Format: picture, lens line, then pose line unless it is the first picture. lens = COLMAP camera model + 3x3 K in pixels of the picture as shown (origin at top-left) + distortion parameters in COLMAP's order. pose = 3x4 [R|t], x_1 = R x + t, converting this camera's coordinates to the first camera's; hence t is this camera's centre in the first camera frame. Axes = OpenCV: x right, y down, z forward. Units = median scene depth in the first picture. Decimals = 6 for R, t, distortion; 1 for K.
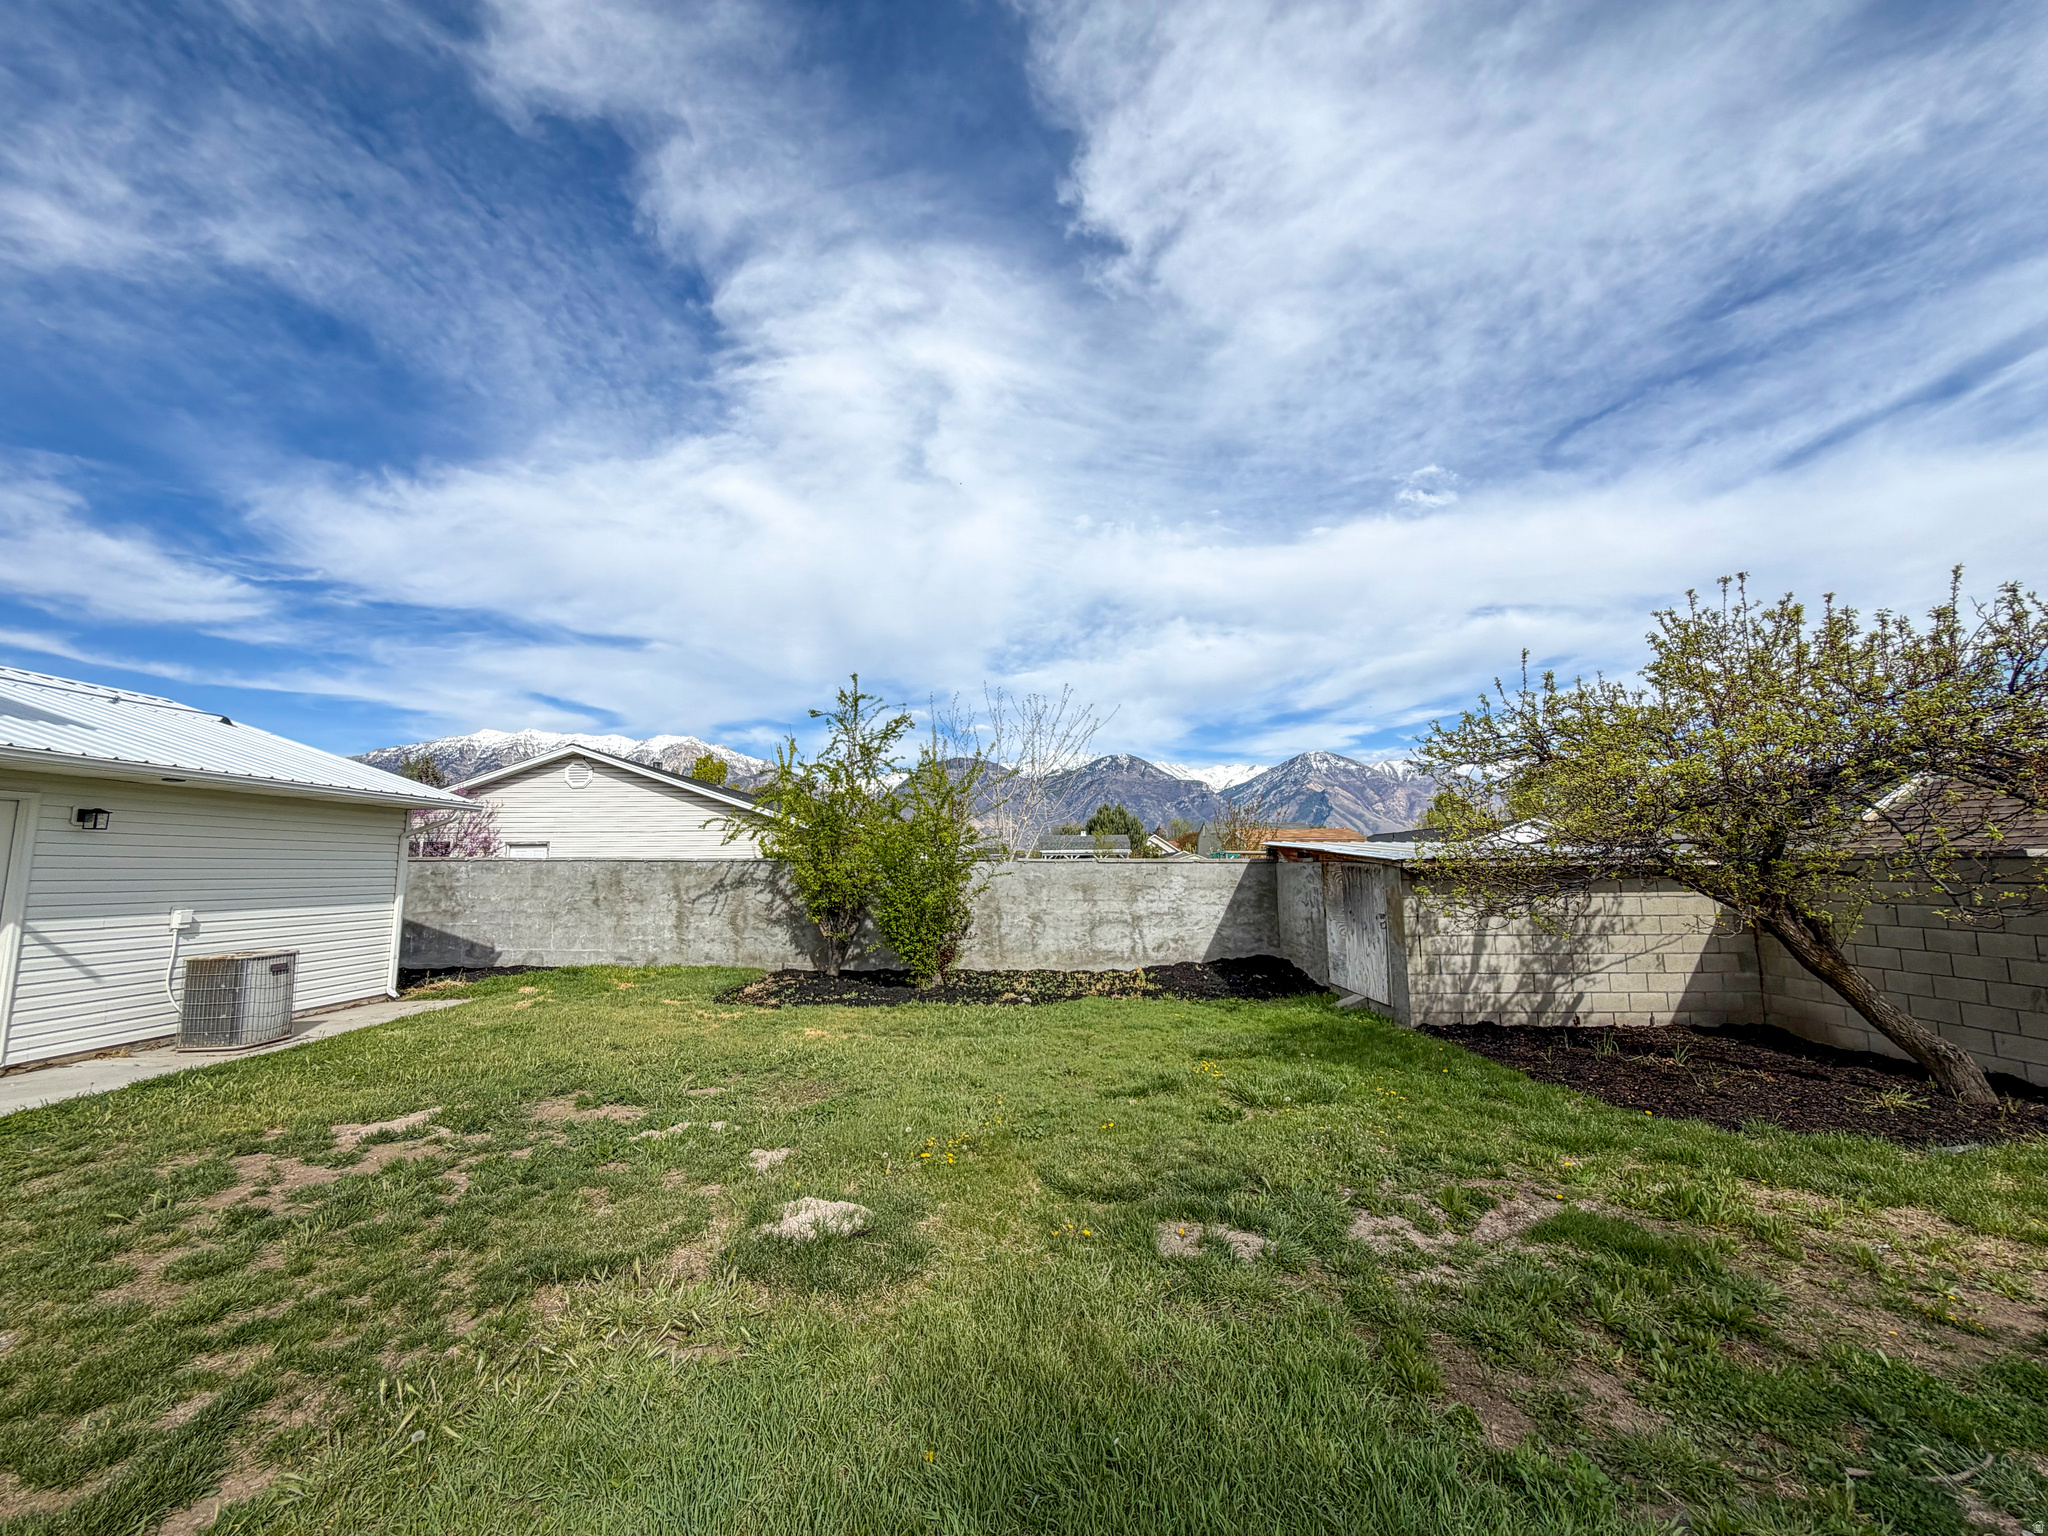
lens RADIAL K [[828.5, 0, 999.3], [0, 828.5, 743.6], [0, 0, 1]] dist [-0.000211, 0.000073]
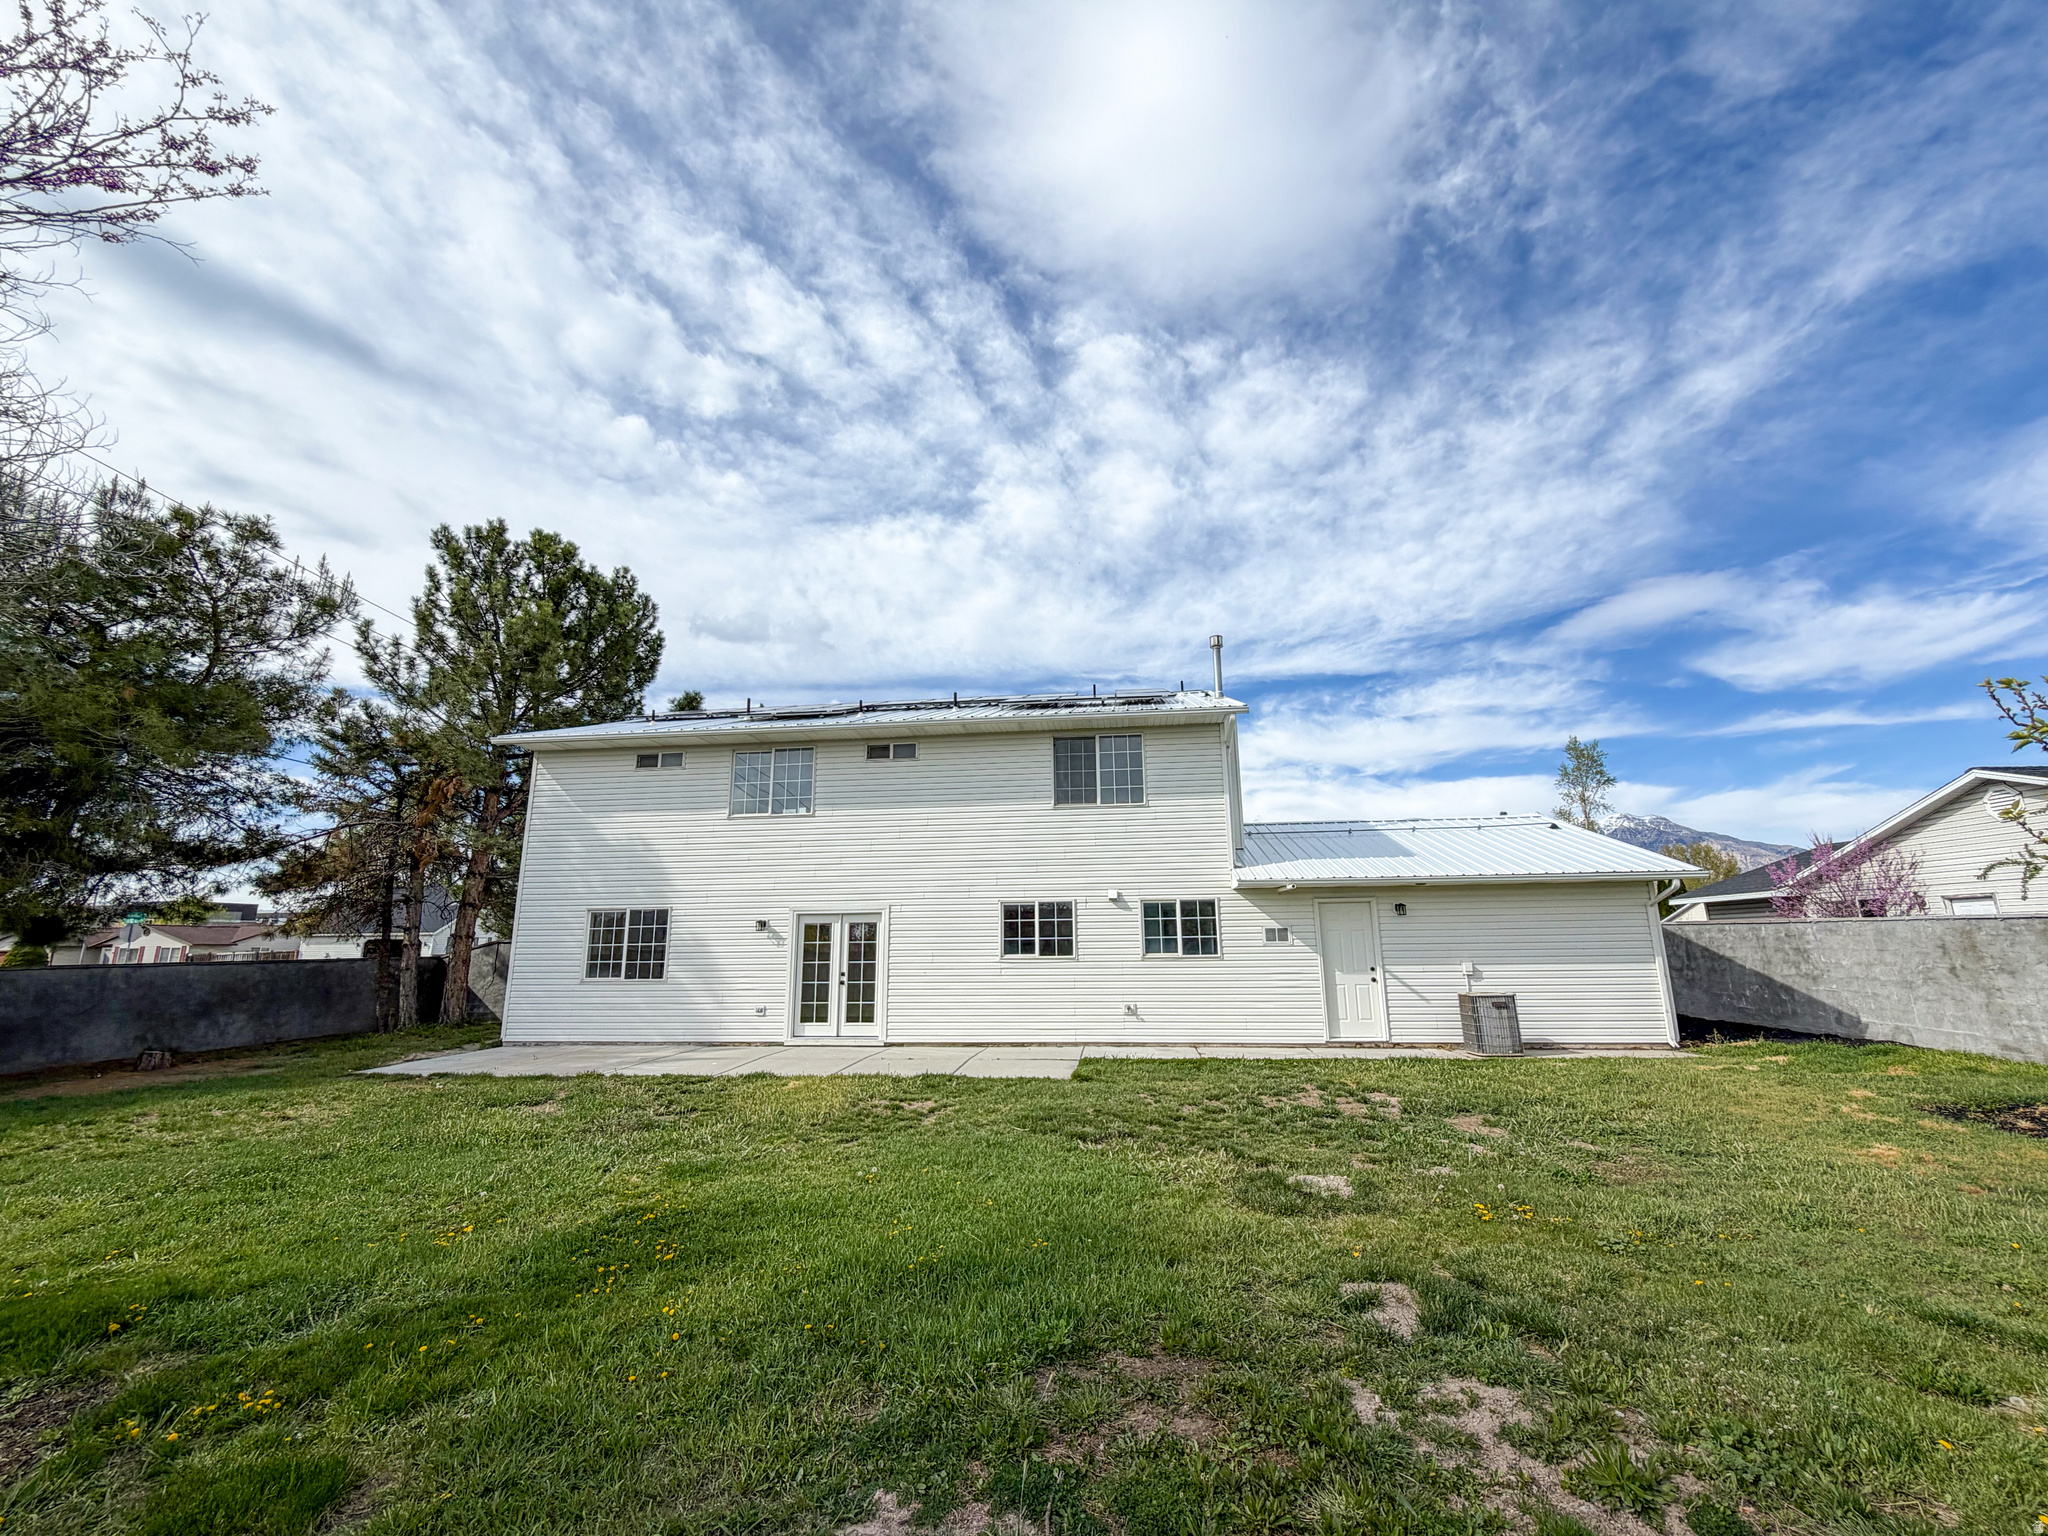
lens RADIAL K [[842.2, 0, 1024.0], [0, 842.2, 768.0], [0, 0, 1]] dist [-0.000333, 0.000260]
pose [[-0.120210, -0.194579, -0.973493, 0.366324], [0.164011, 0.963237, -0.212781, 0.023940], [0.979107, -0.185242, -0.083878, 0.189622]]
